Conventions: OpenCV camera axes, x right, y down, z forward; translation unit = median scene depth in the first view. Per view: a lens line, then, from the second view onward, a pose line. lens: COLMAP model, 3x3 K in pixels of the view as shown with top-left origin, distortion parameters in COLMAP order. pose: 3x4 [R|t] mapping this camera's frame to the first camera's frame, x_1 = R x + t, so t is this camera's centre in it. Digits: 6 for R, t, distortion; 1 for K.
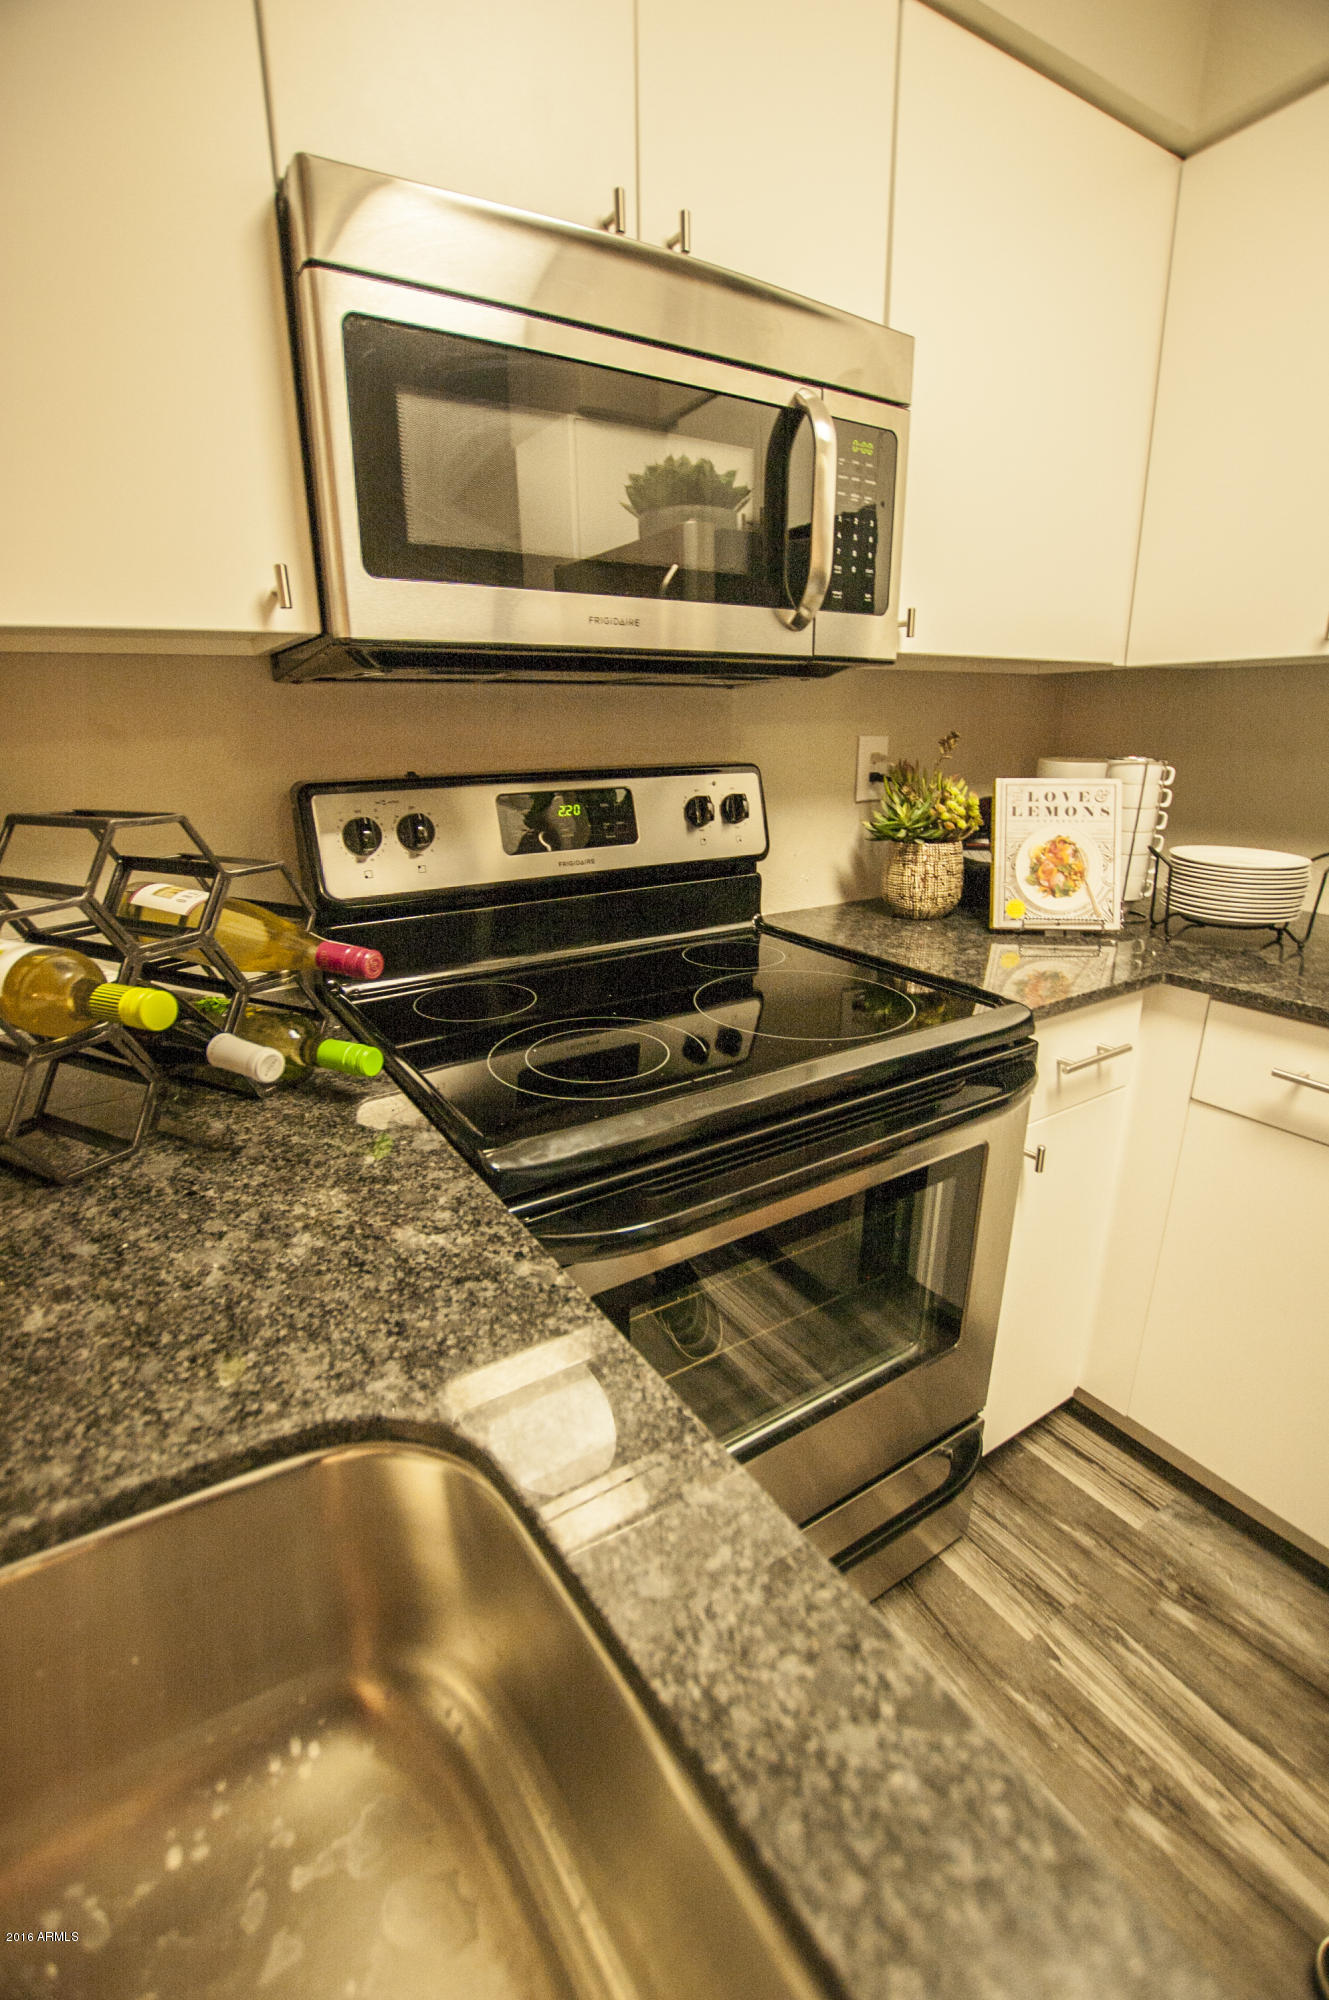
lens RADIAL K [[894.8, 0, 666.7], [0, 894.8, 1007.8], [0, 0, 1]] dist [-0.004574, 0.000092]
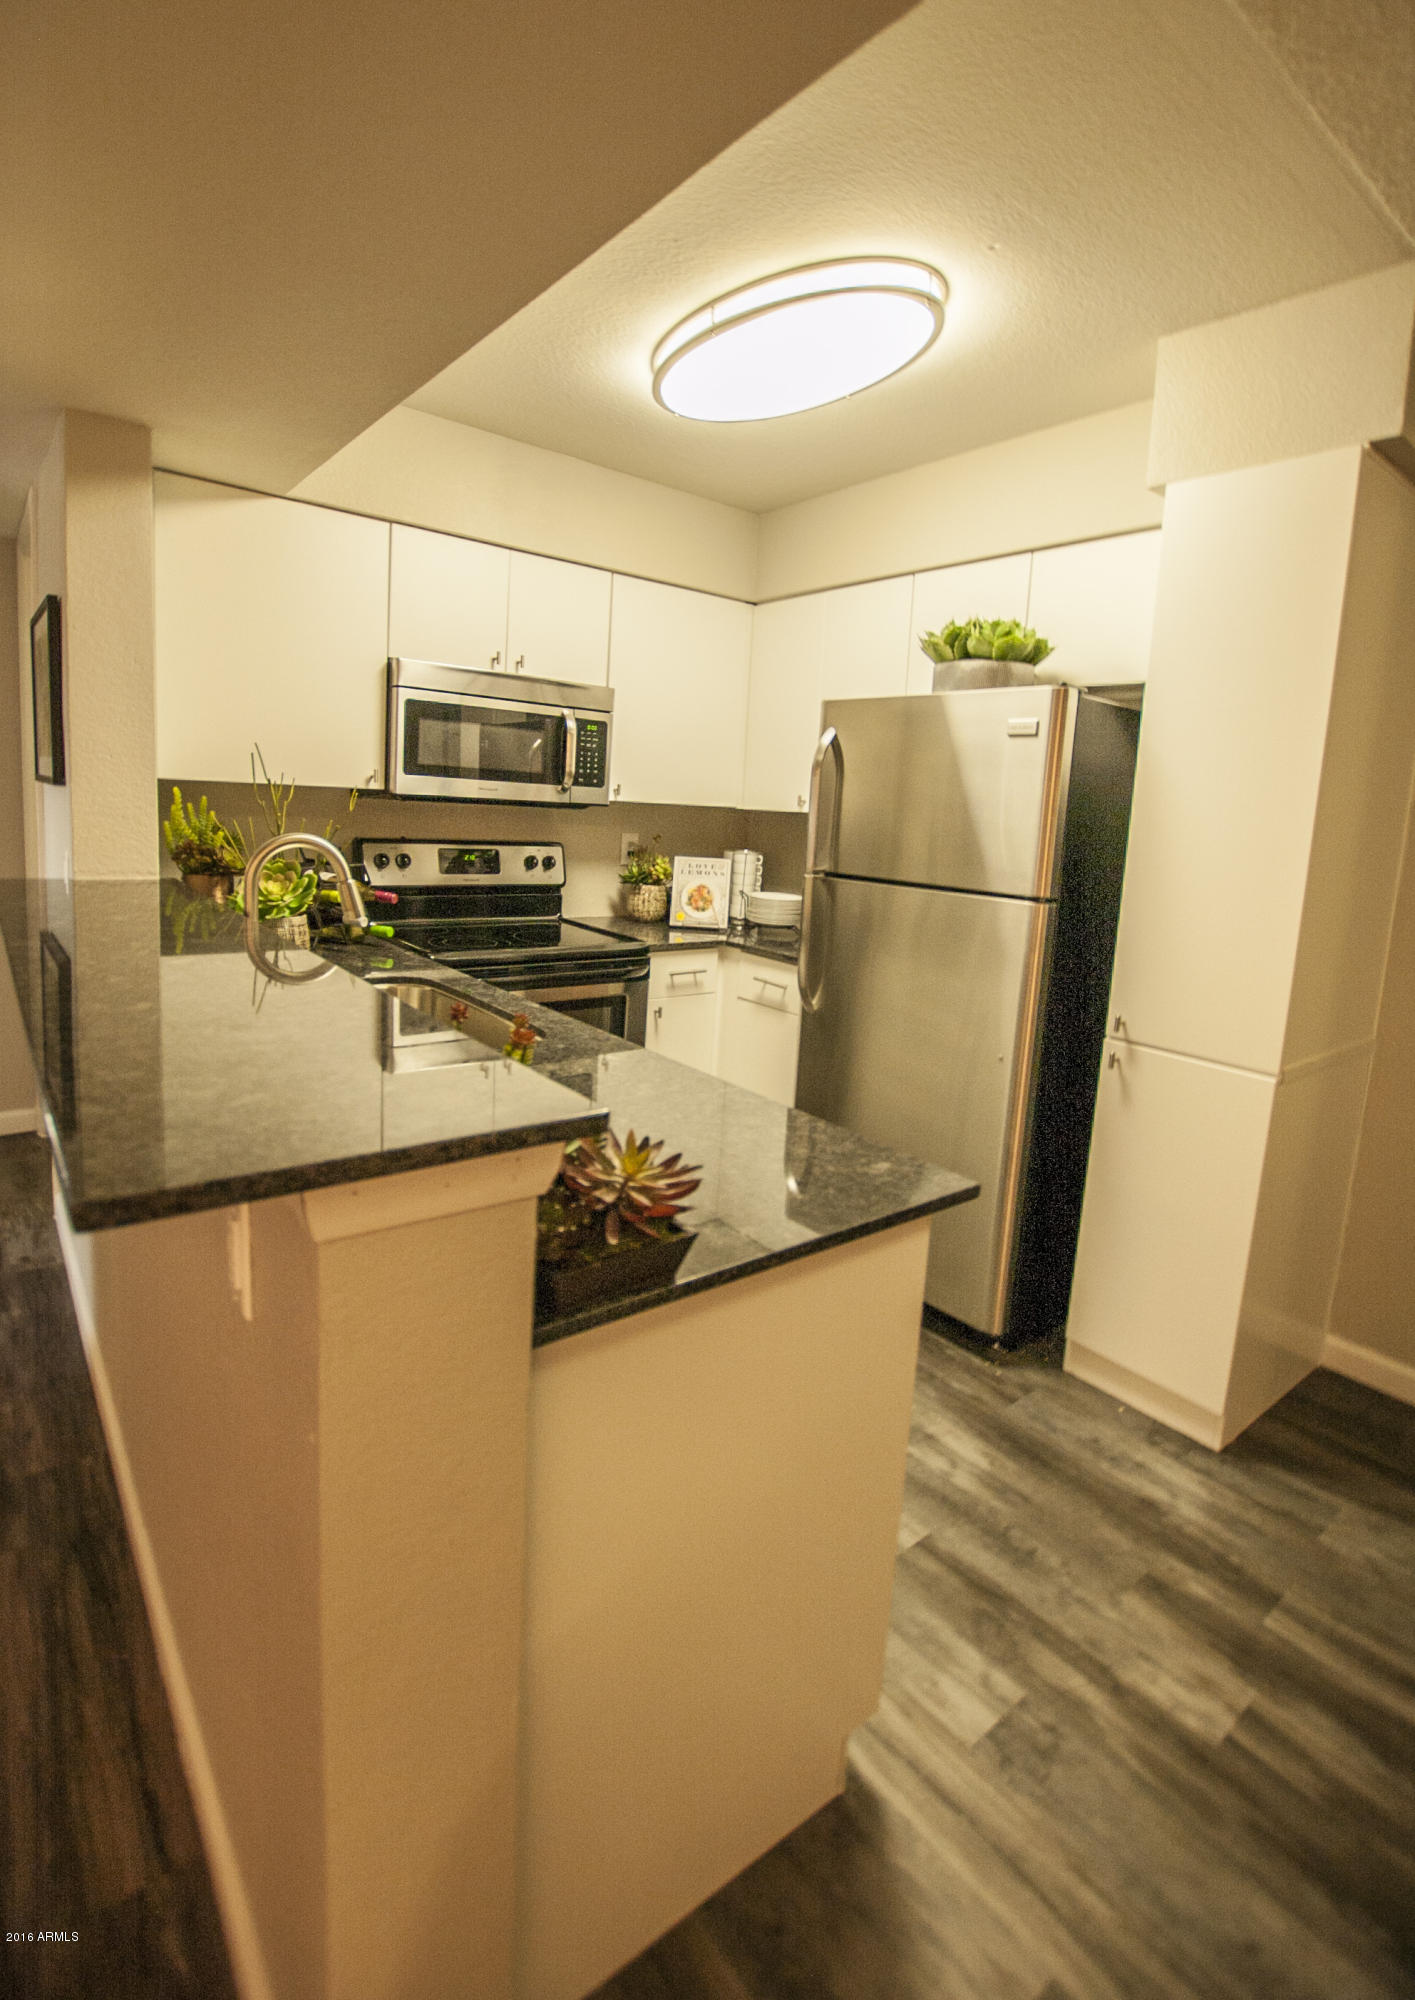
lens RADIAL K [[959.8, 0, 673.7], [0, 959.8, 941.7], [0, 0, 1]] dist [-0.001140, 0.000097]
pose [[0.995438, 0.054007, 0.078648, 0.211206], [-0.040323, 0.985264, -0.166219, 0.351061], [-0.086466, 0.162290, 0.982947, -1.317102]]
